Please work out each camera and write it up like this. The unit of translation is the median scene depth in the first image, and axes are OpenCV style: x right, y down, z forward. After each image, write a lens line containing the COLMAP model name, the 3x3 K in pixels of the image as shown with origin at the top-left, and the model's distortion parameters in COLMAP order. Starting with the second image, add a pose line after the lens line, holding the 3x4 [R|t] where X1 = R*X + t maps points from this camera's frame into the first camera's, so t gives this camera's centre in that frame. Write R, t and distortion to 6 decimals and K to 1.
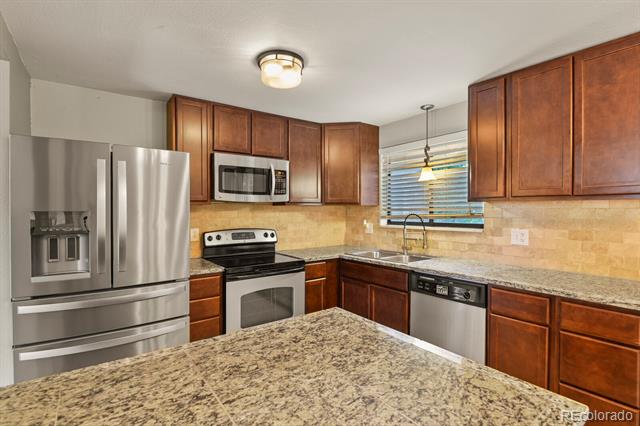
lens RADIAL K [[313.5, 0, 322.0], [0, 313.5, 213.2], [0, 0, 1]] dist [-0.010579, -0.003651]
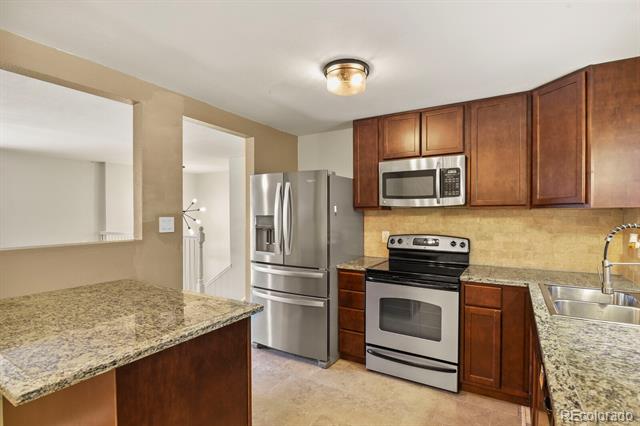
lens RADIAL K [[313.5, 0, 327.5], [0, 313.5, 218.1], [0, 0, 1]] dist [-0.010579, -0.003651]
pose [[0.387122, 0.012732, -0.921941, 0.566495], [-0.011569, 0.999893, 0.008951, -0.006410], [0.921956, 0.007201, 0.387228, 0.395322]]
